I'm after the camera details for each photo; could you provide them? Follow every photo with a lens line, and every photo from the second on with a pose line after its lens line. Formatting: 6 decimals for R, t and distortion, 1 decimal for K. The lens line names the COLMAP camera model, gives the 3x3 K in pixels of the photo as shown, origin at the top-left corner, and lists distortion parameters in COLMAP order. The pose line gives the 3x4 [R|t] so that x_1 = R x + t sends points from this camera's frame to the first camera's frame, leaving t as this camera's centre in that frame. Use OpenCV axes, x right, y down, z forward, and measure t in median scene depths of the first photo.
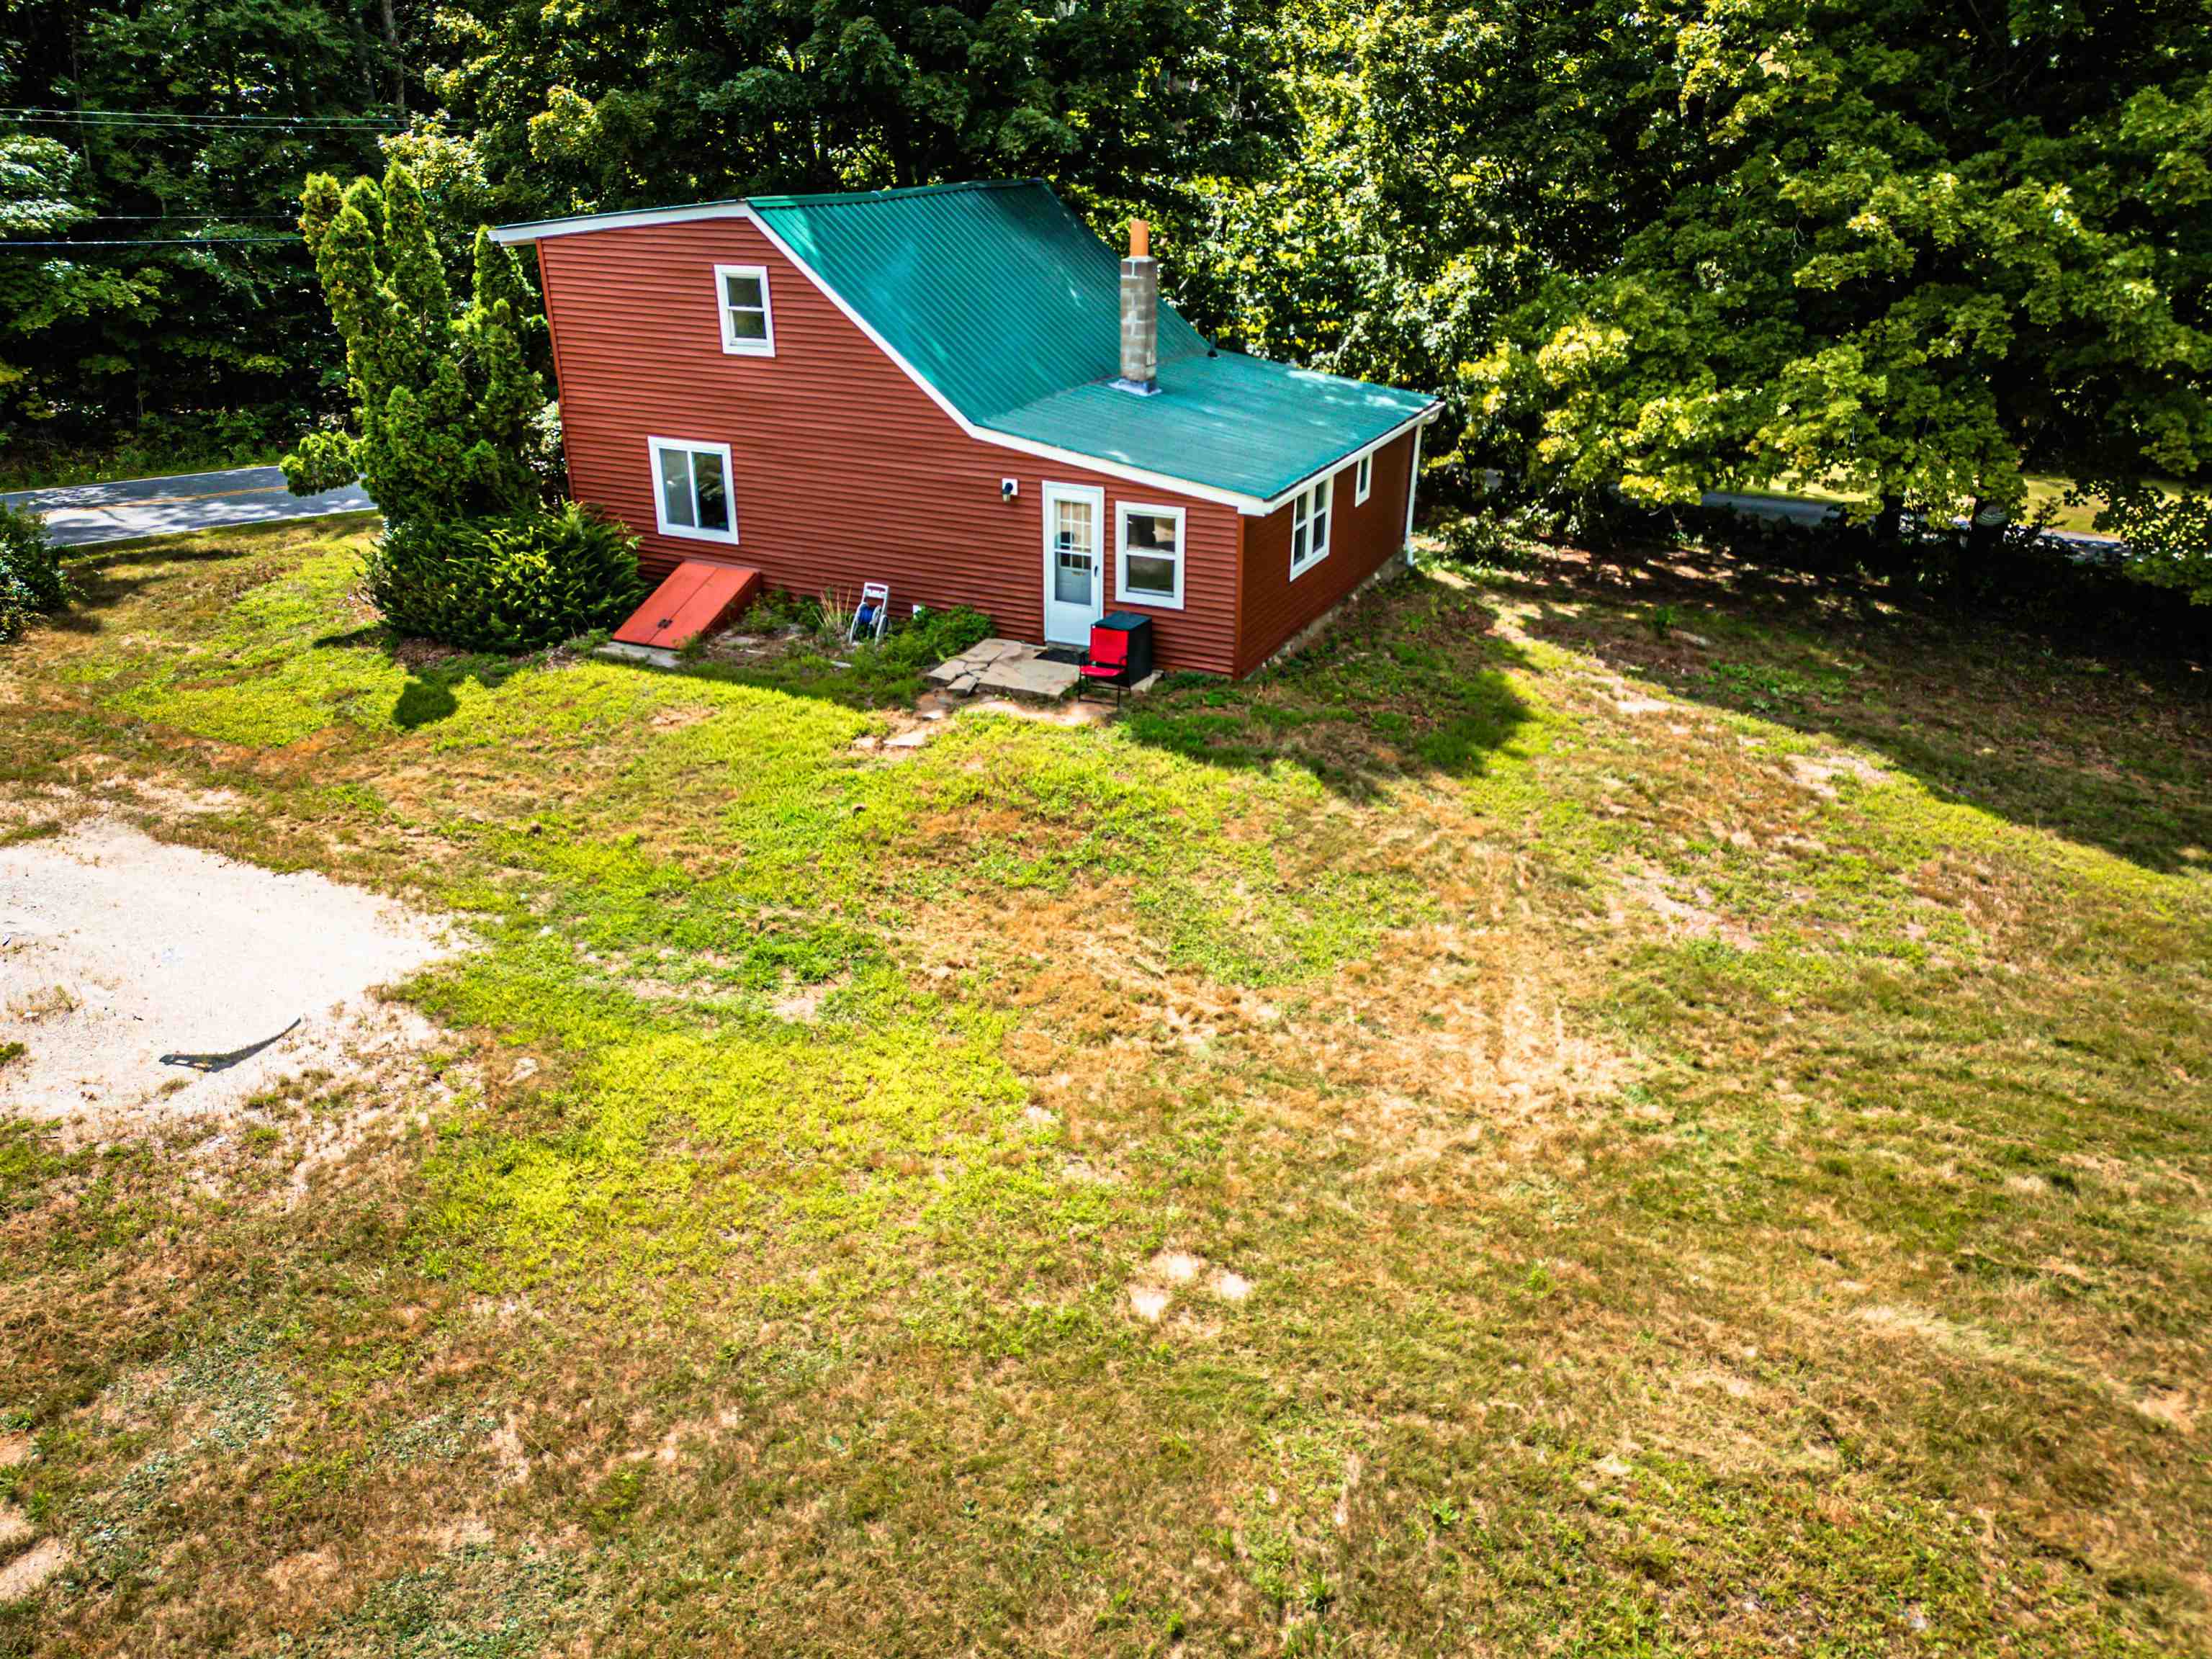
lens RADIAL K [[1541.0, 0, 1106.5], [0, 1541.0, 823.0], [0, 0, 1]] dist [0.087580, -0.086716]
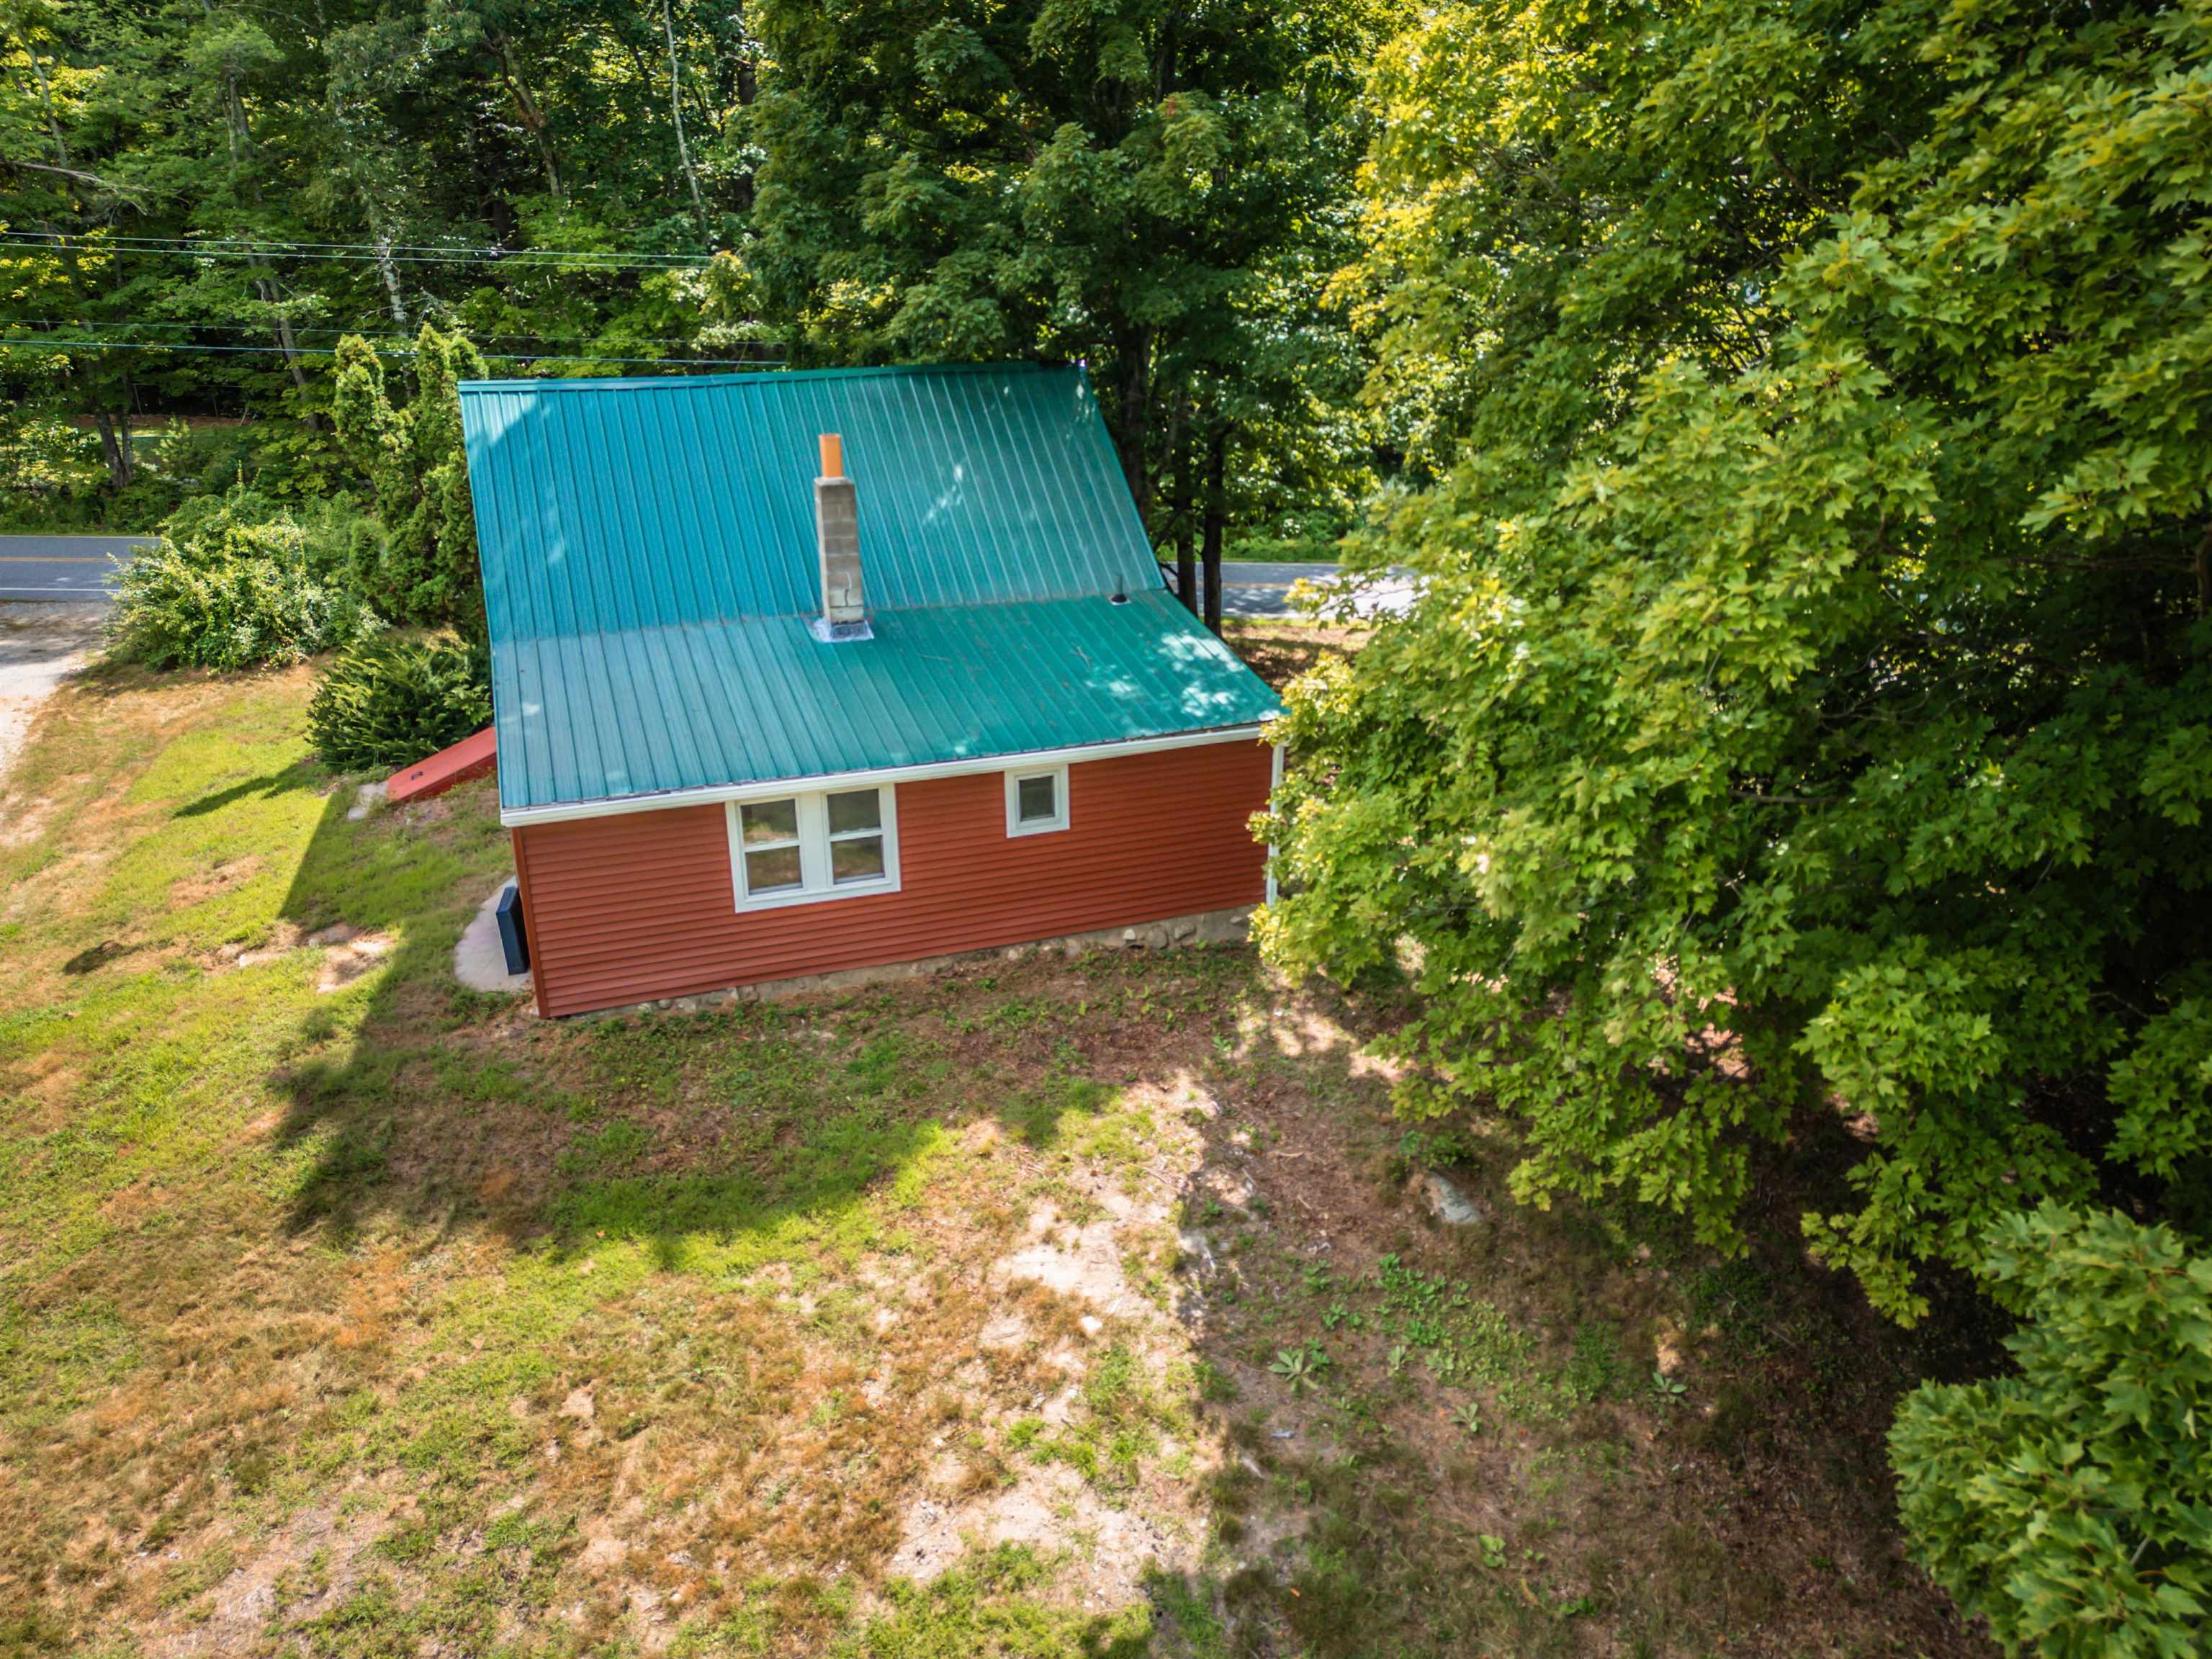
lens RADIAL K [[1541.0, 0, 1106.5], [0, 1541.0, 823.0], [0, 0, 1]] dist [0.087580, -0.086716]
pose [[0.719426, 0.250176, -0.647950, 0.742390], [-0.280950, 0.957972, 0.057935, -0.296744], [0.635212, 0.140362, 0.759477, 0.535225]]
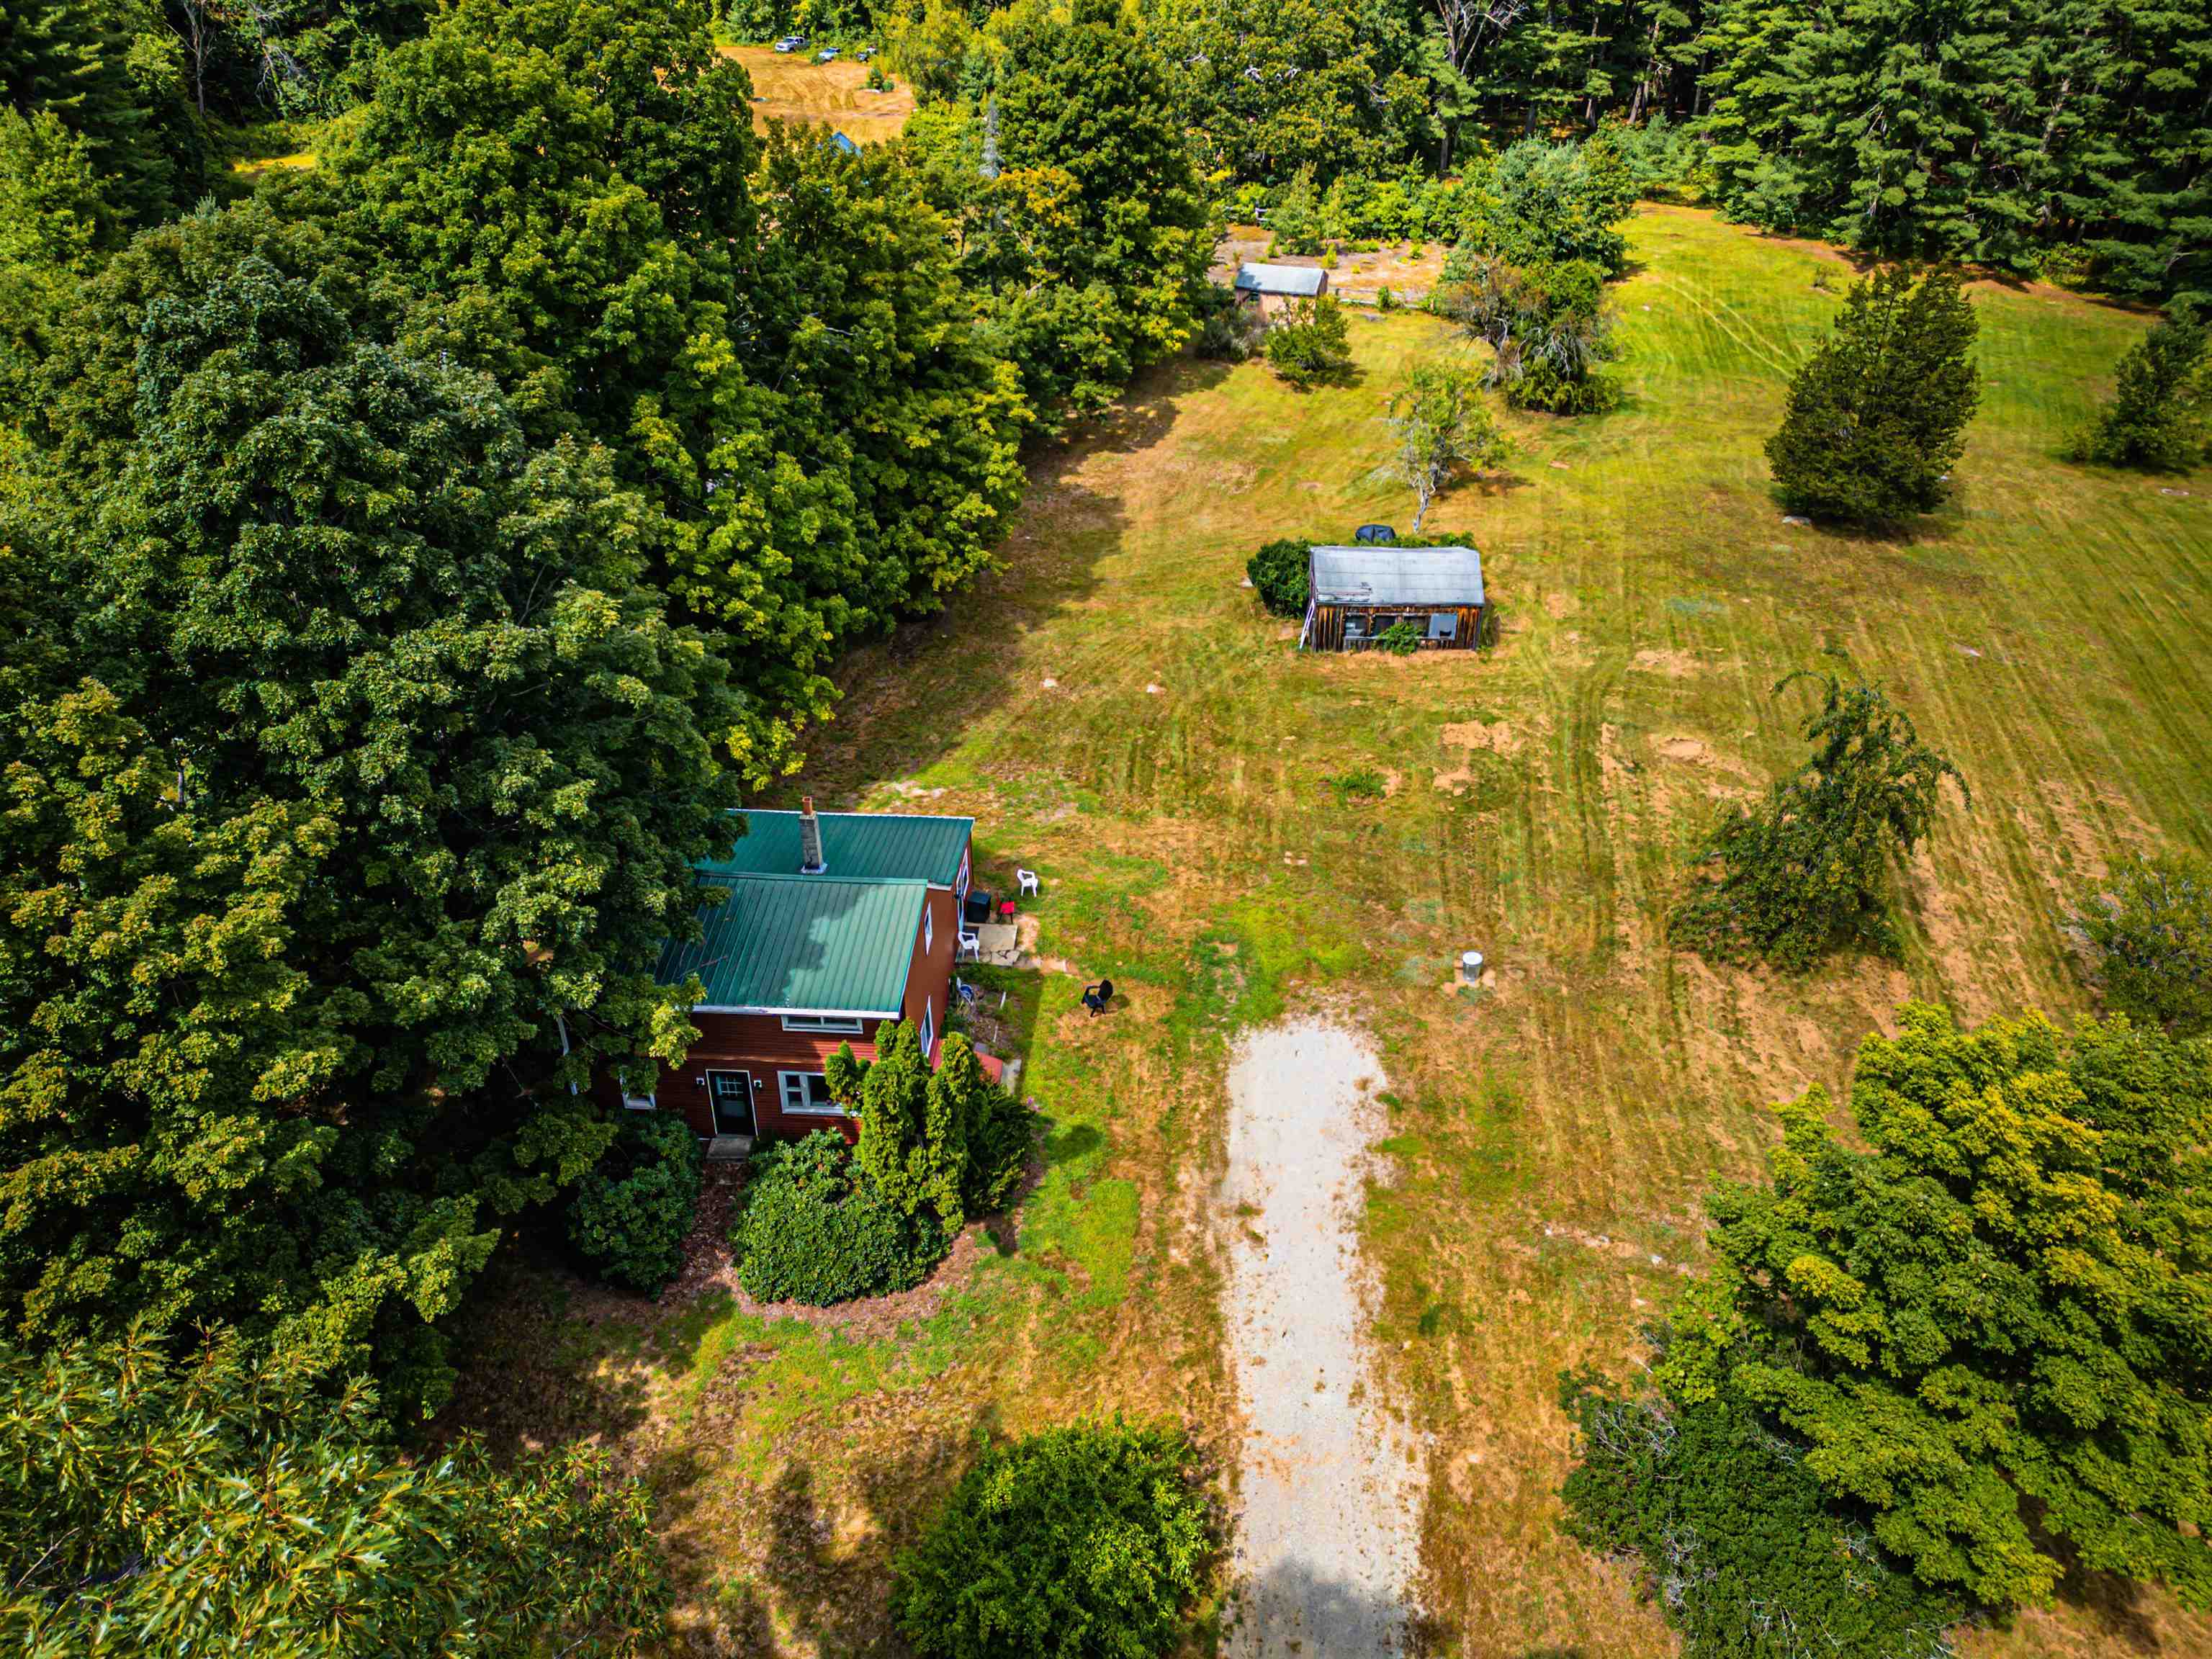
lens RADIAL K [[1569.4, 0, 1116.1], [0, 1569.4, 789.1], [0, 0, 1]] dist [0.091085, -0.093918]
pose [[-0.372982, -0.516433, 0.770832, -1.693848], [0.363974, 0.682753, 0.633539, -1.564037], [-0.853468, 0.516861, -0.066687, 0.845818]]
